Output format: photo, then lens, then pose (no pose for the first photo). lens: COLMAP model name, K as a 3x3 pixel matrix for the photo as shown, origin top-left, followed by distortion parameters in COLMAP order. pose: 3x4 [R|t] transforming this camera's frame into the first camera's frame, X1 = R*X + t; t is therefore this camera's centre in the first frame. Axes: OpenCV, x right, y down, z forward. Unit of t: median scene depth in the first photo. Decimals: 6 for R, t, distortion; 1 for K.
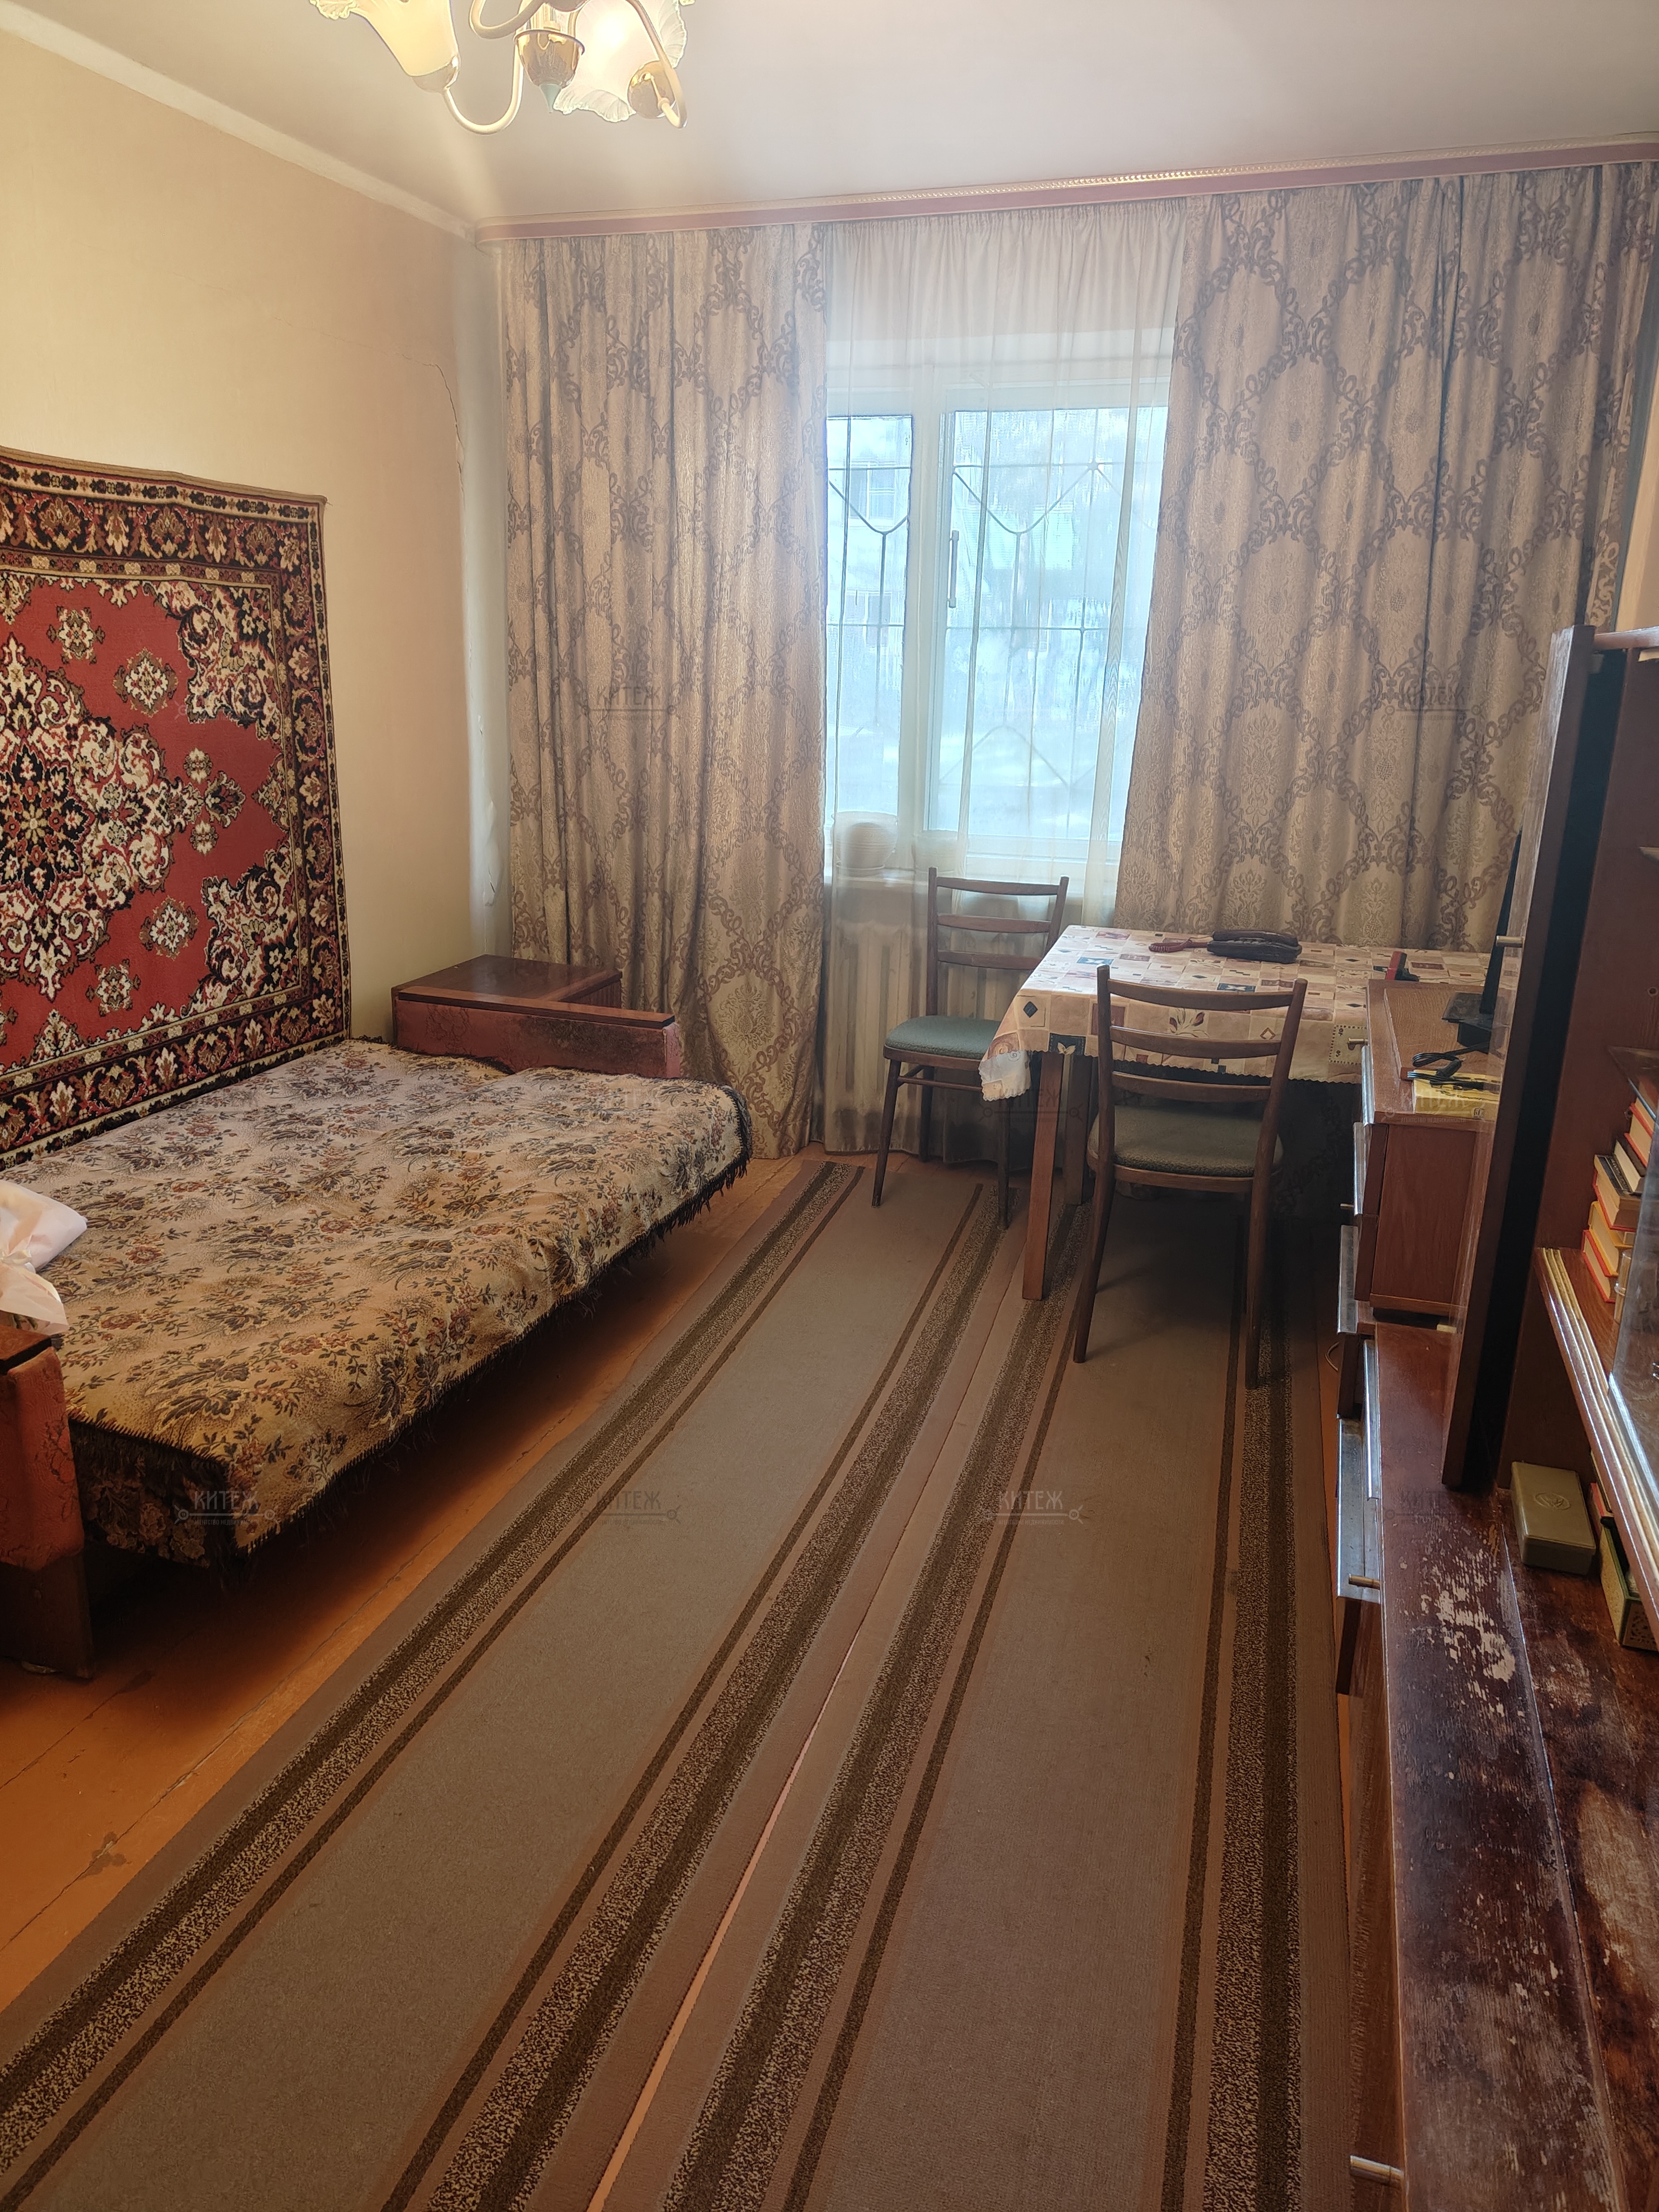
lens RADIAL K [[1540.6, 0, 829.5], [0, 1540.6, 1106.0], [0, 0, 1]] dist [0.003309, -0.000051]
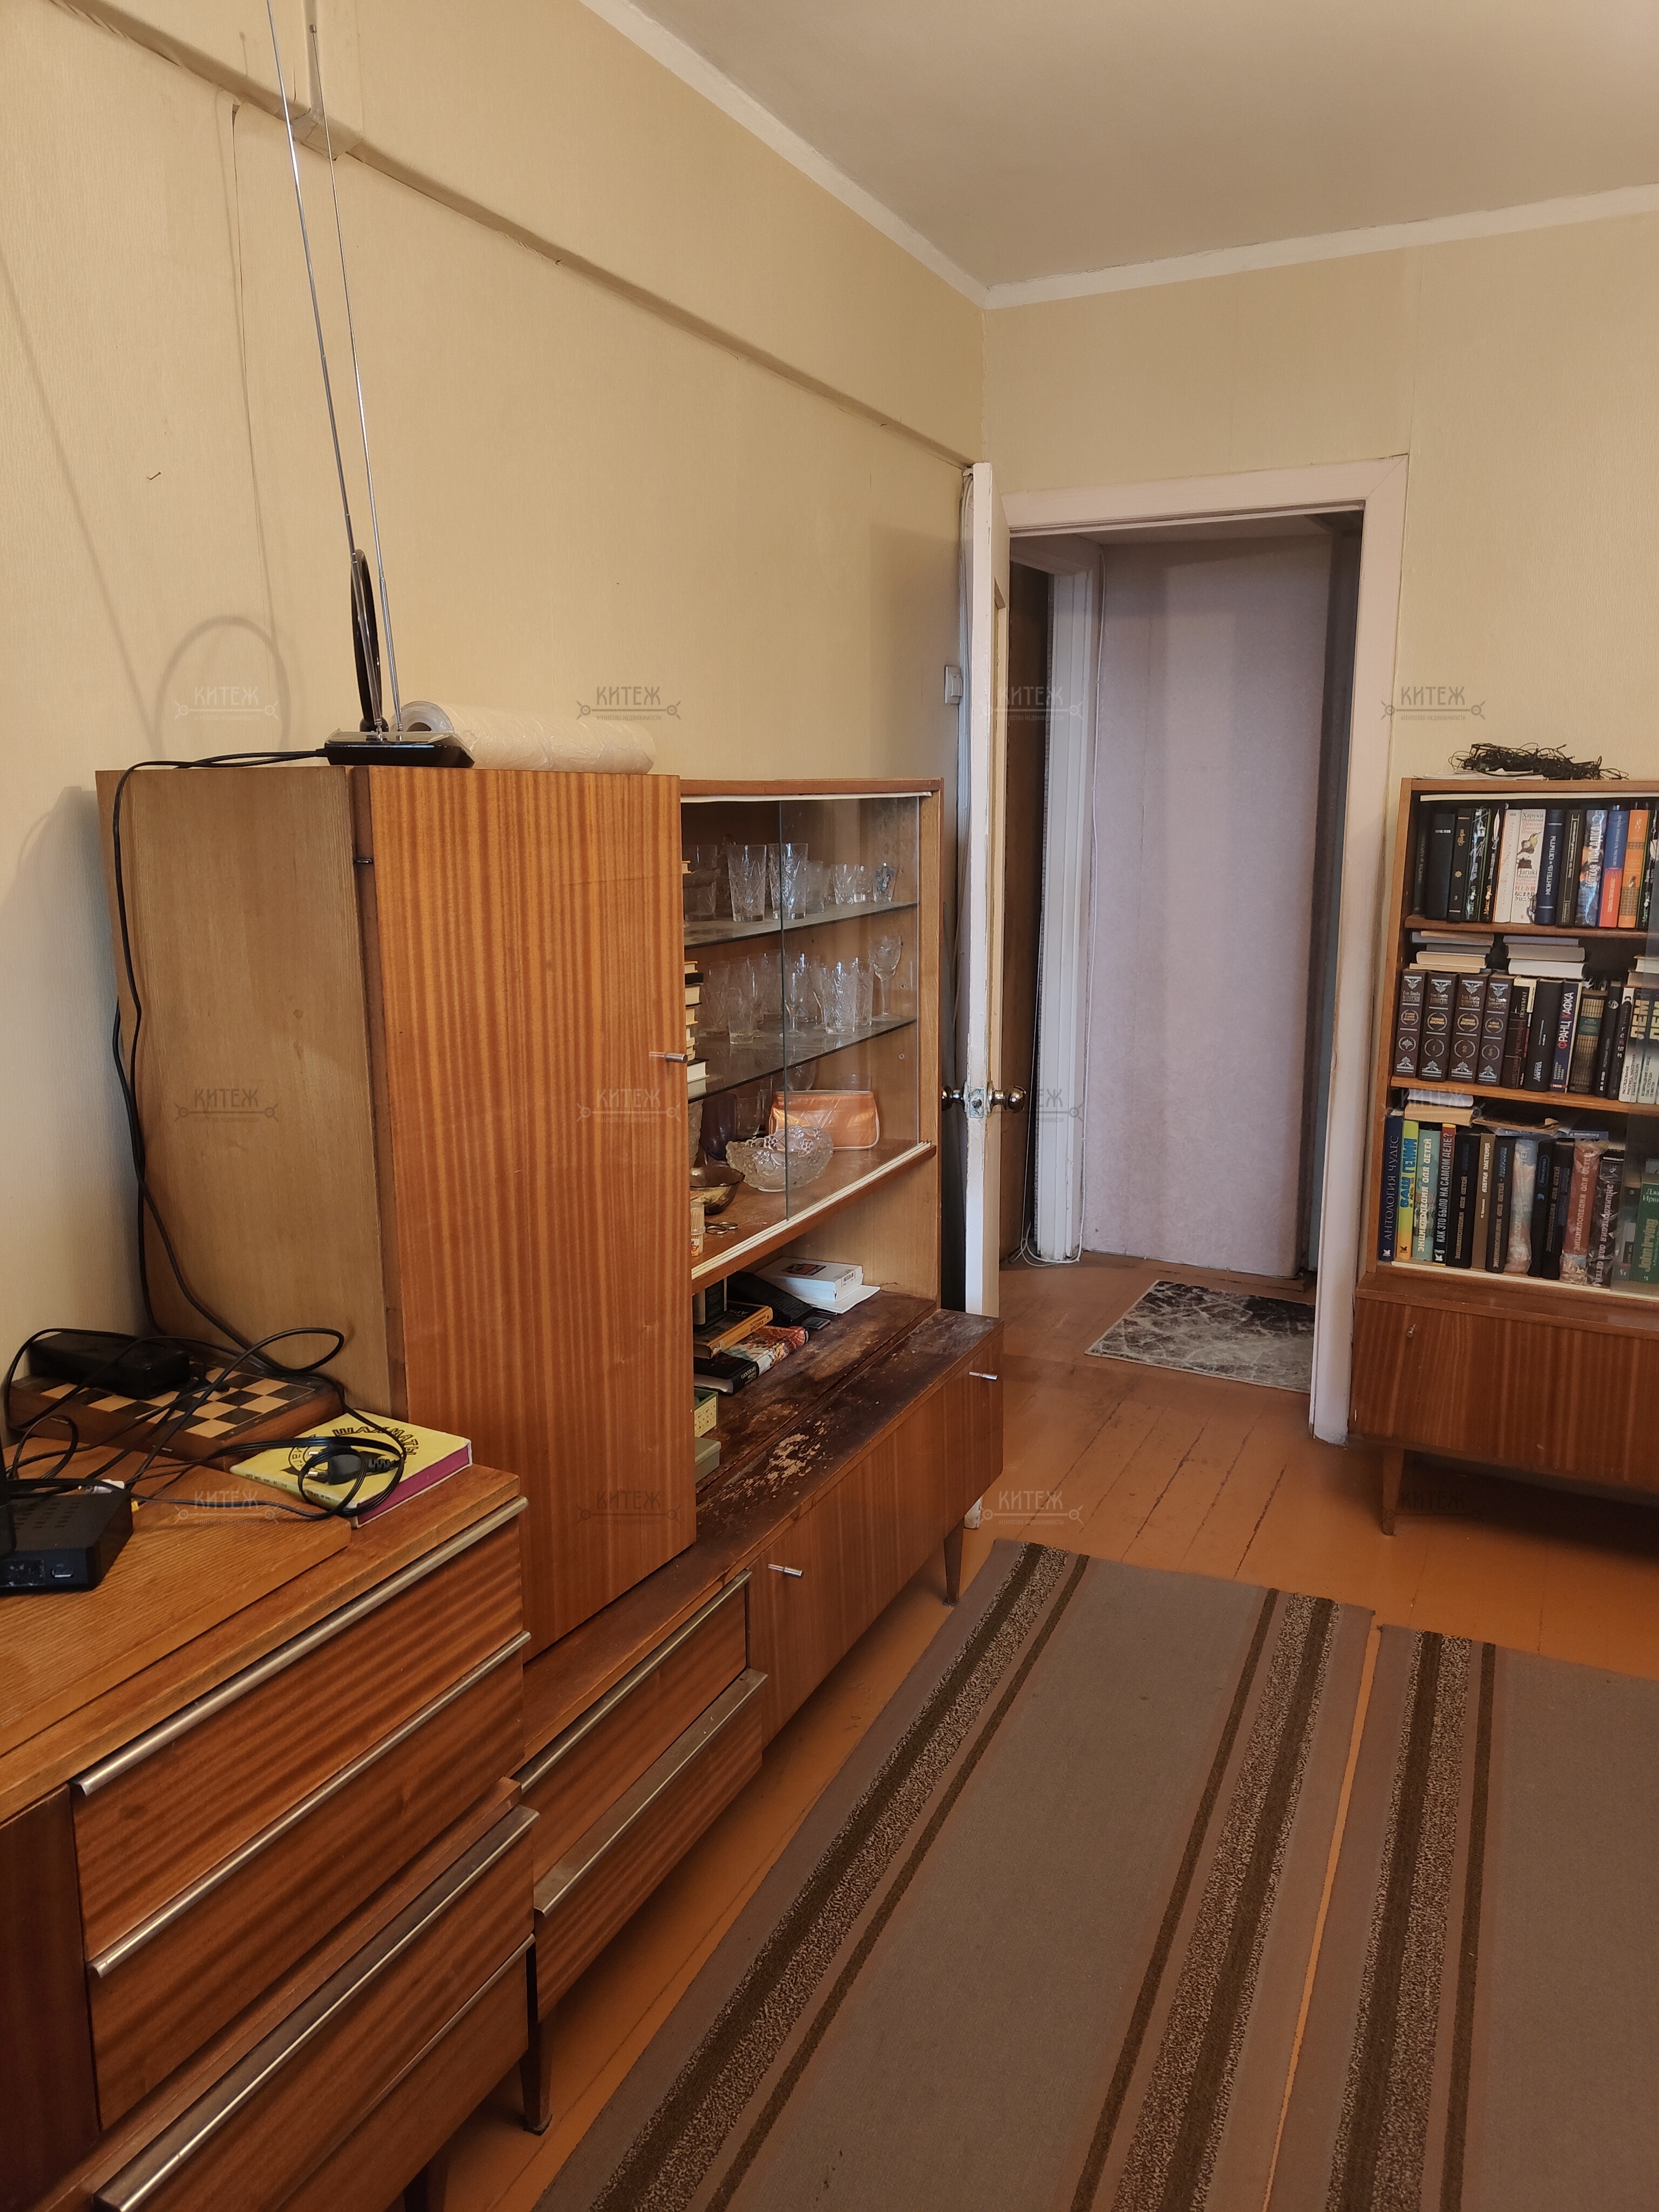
lens RADIAL K [[1540.6, 0, 829.5], [0, 1540.6, 1106.0], [0, 0, 1]] dist [0.003309, -0.000051]
pose [[-0.990031, -0.037950, 0.135642, 0.191822], [0.030604, 0.882054, 0.470154, -0.633106], [-0.137486, 0.469618, -0.872099, 2.089951]]
